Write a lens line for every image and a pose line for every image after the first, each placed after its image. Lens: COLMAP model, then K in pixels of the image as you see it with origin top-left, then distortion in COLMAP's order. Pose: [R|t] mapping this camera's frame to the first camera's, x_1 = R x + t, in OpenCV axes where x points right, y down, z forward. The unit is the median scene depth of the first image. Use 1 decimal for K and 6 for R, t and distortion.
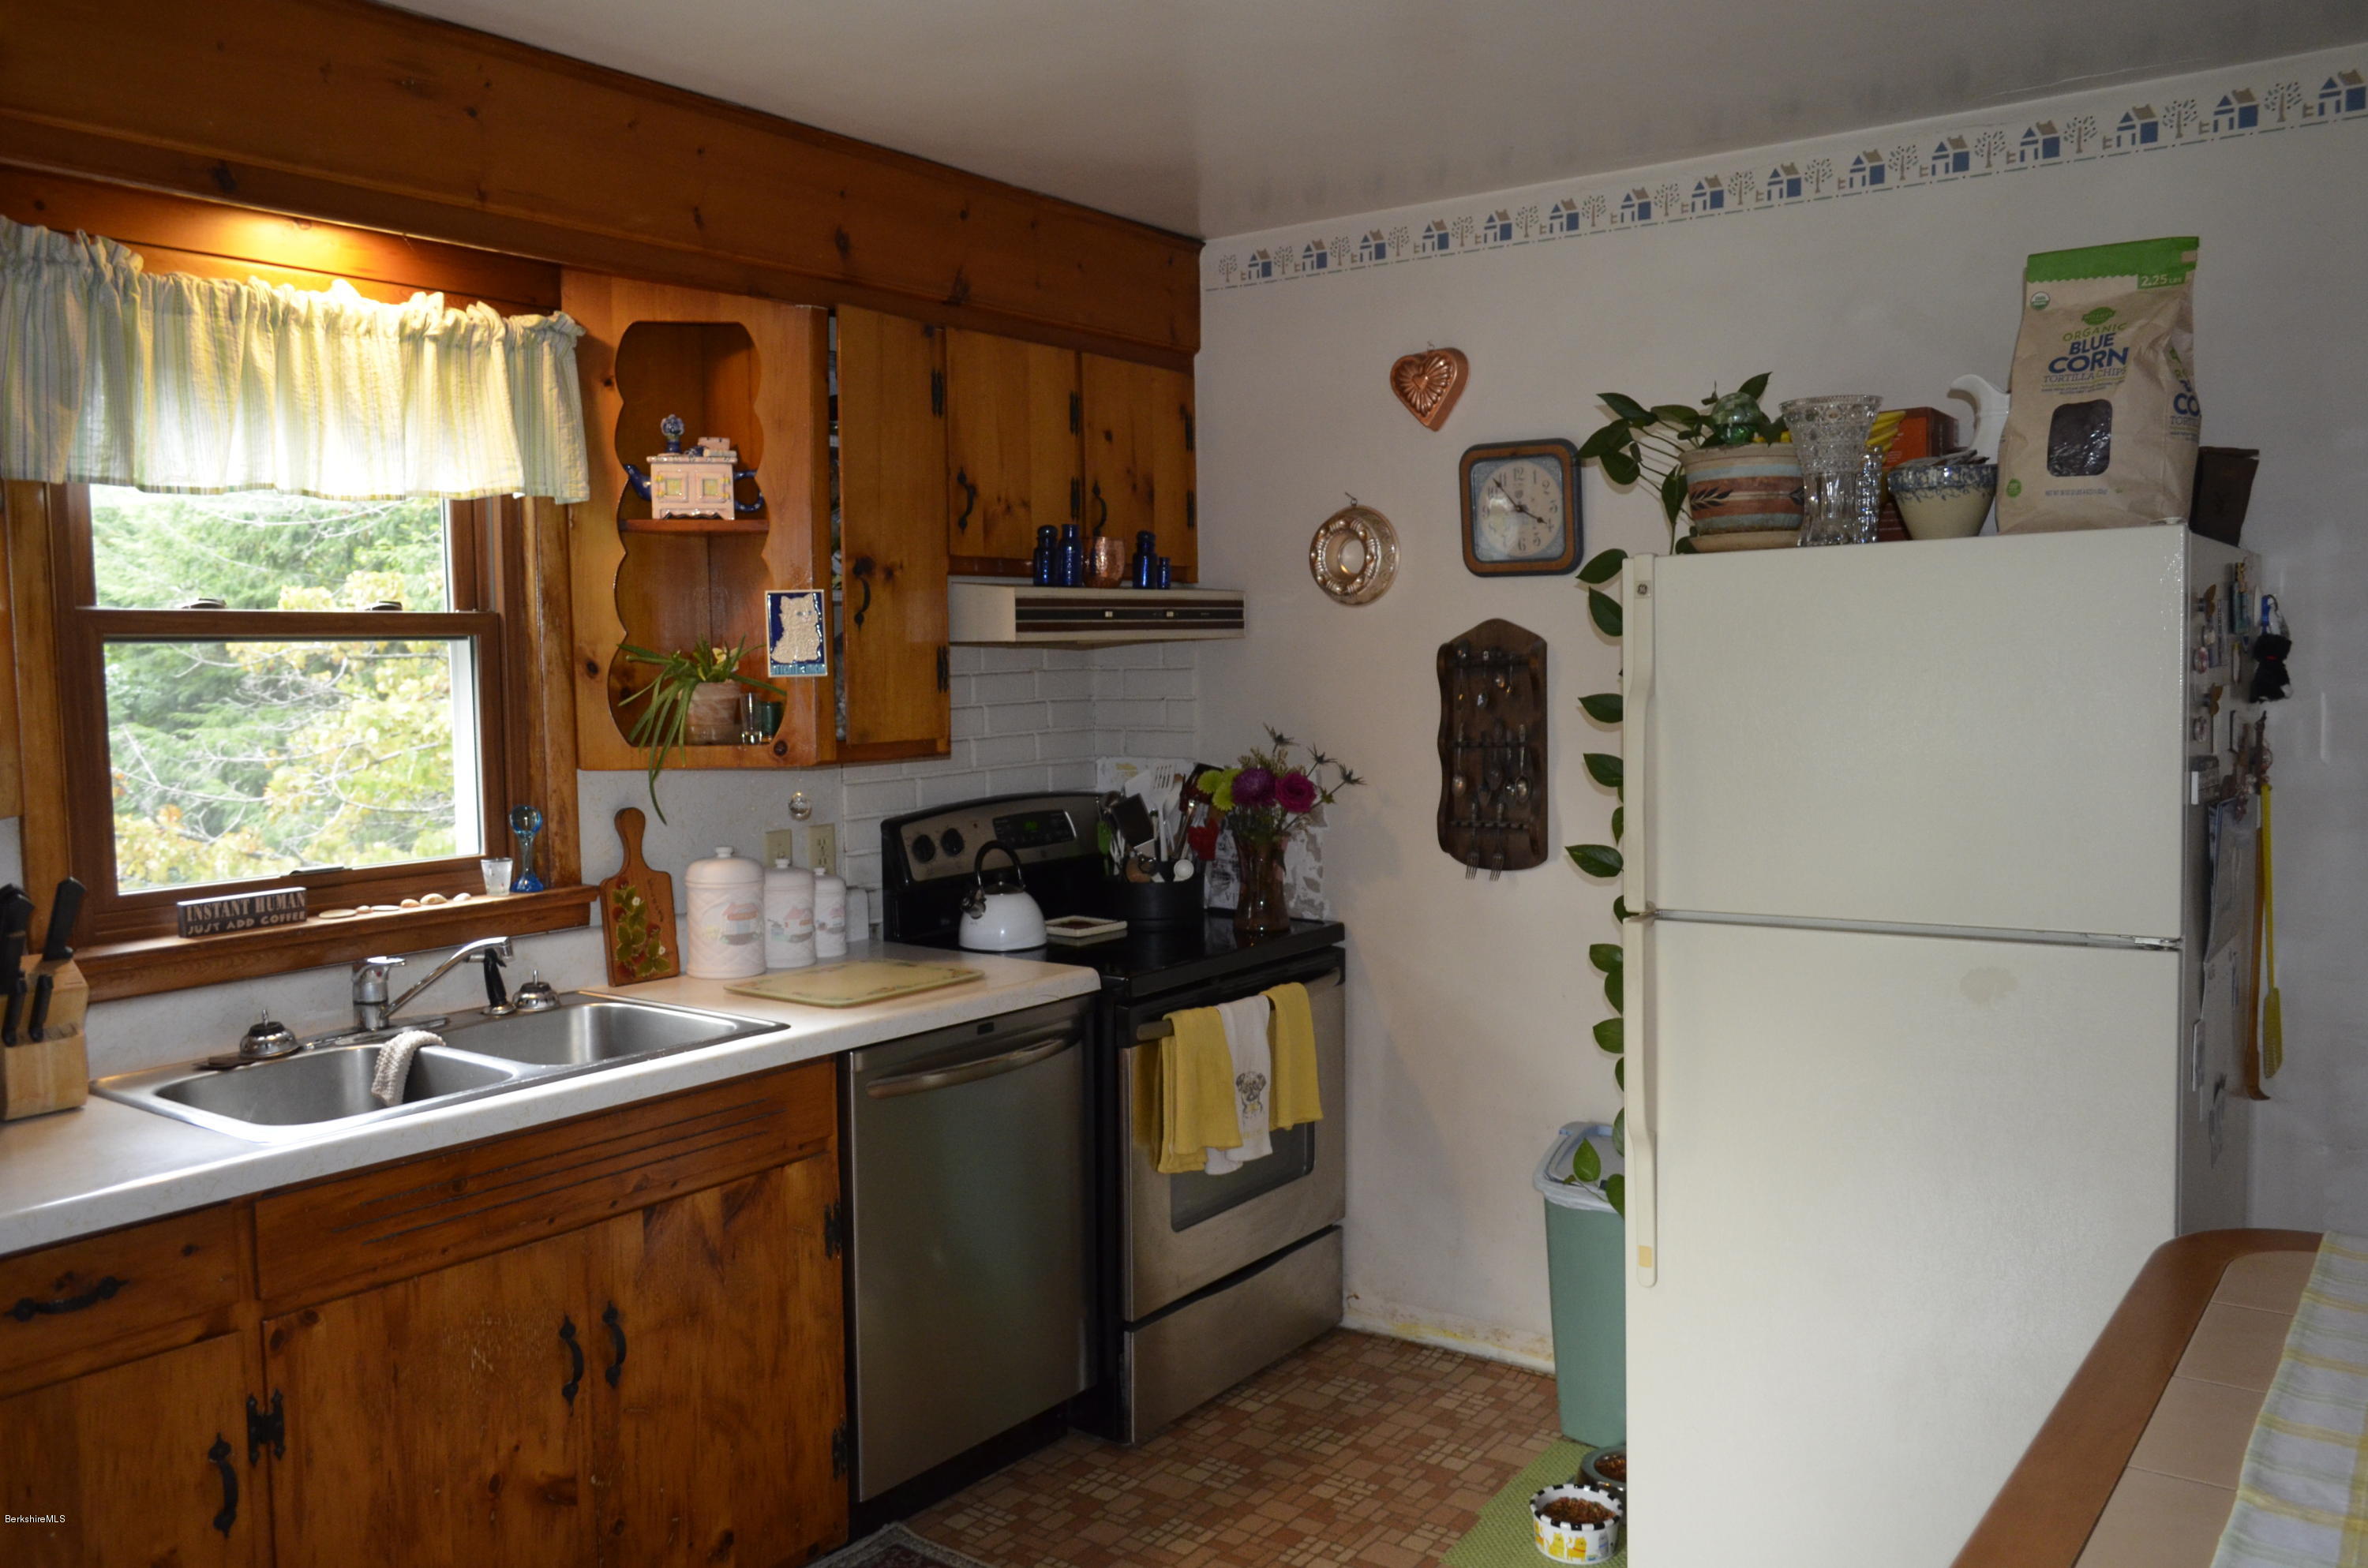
lens RADIAL K [[1850.0, 0, 1184.0], [0, 1850.0, 784.0], [0, 0, 1]] dist [0.000857, 0.002221]
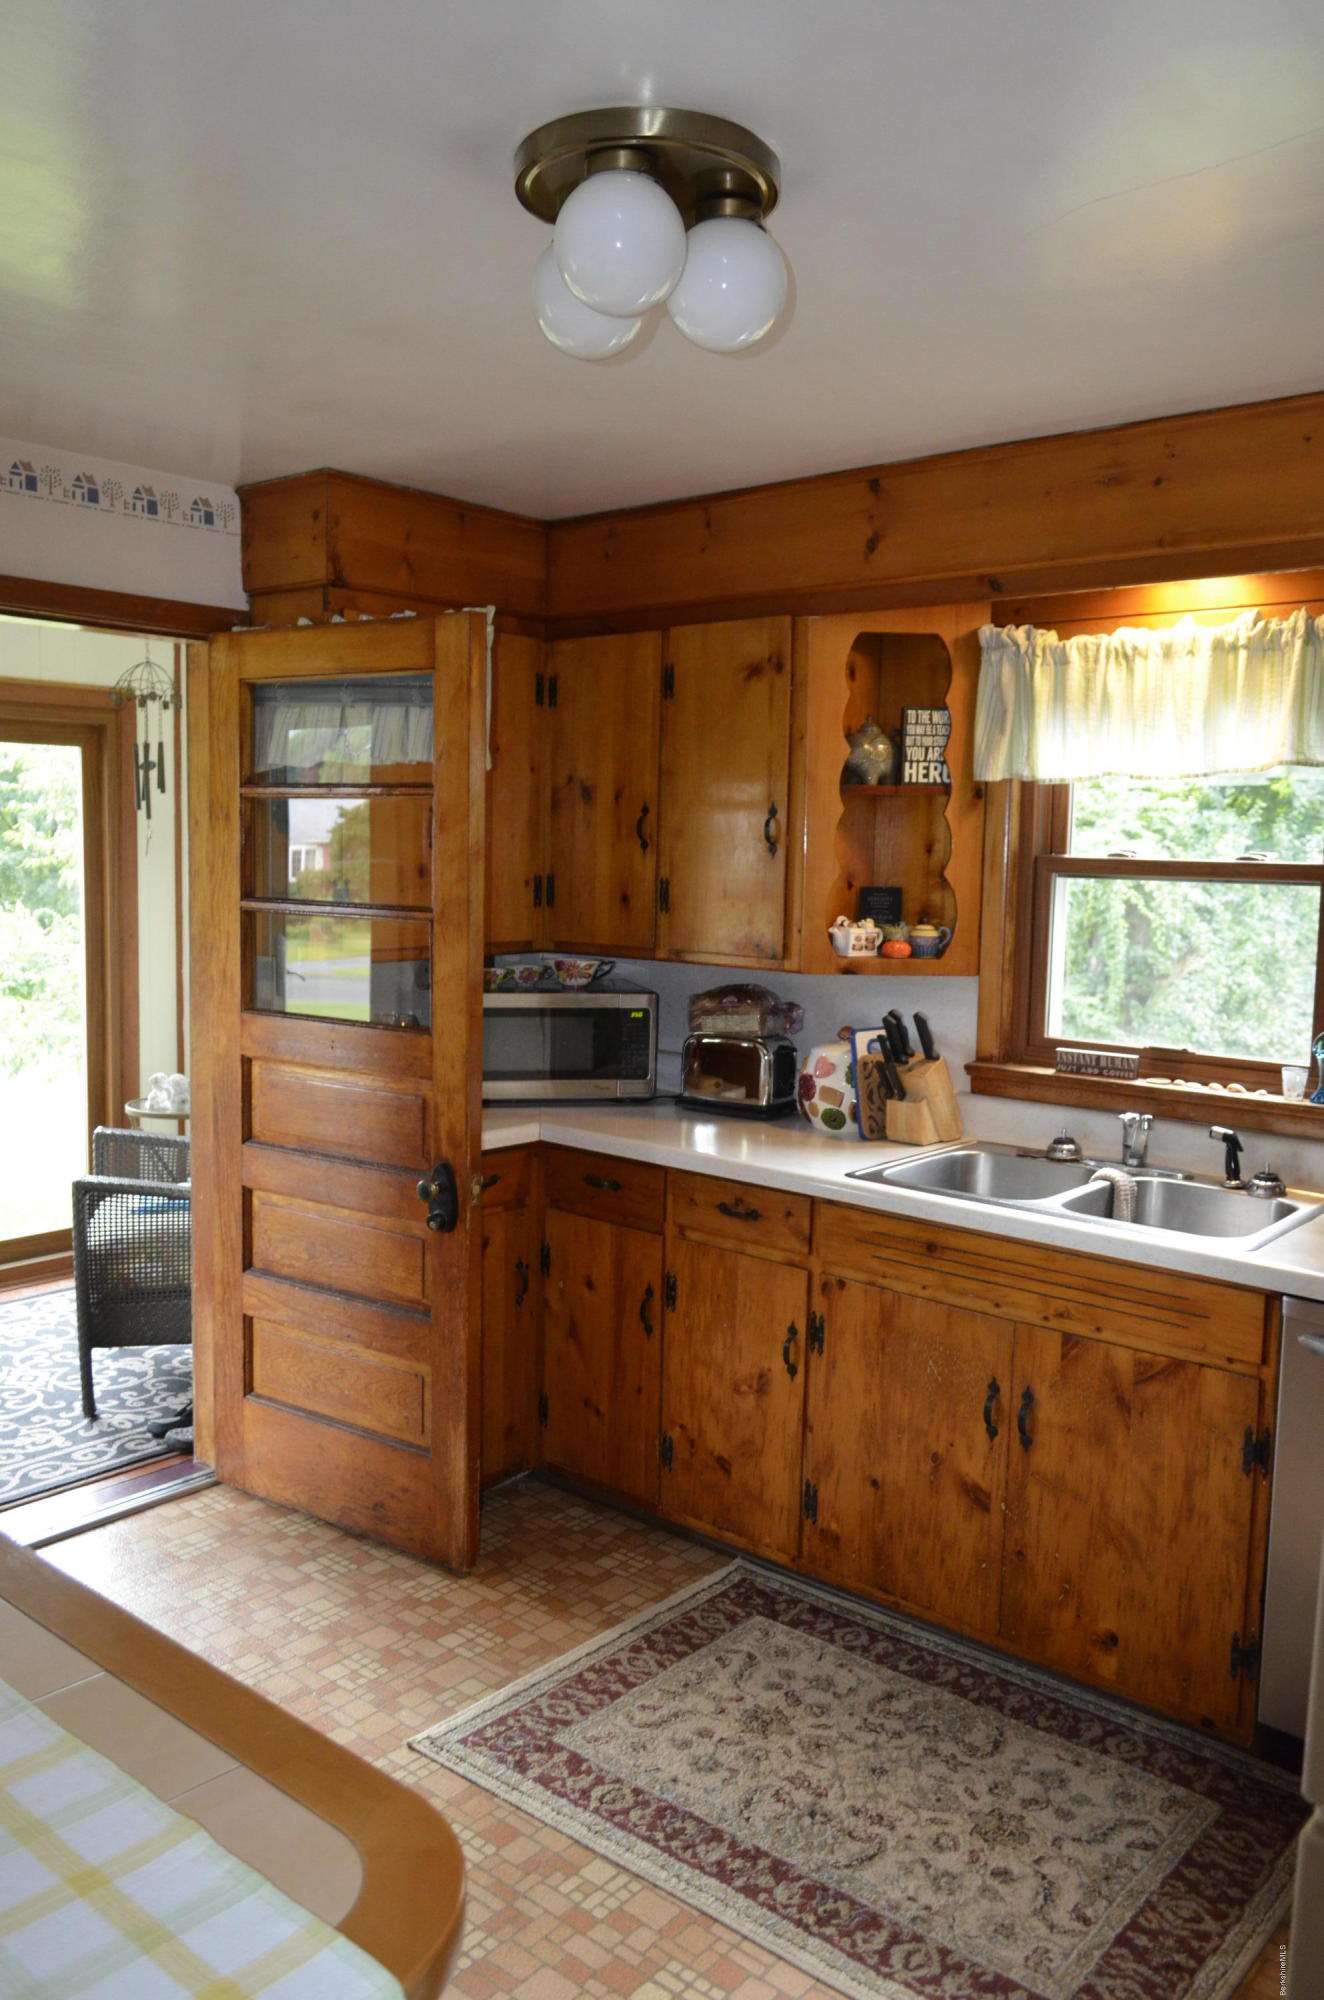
lens RADIAL K [[1562.7, 0, 694.6], [0, 1562.7, 983.7], [0, 0, 1]] dist [0.000857, 0.002221]
pose [[-0.062873, 0.103196, -0.992672, 0.751394], [-0.096795, 0.989320, 0.108978, -0.099934], [0.993316, 0.102938, -0.052213, 0.755220]]
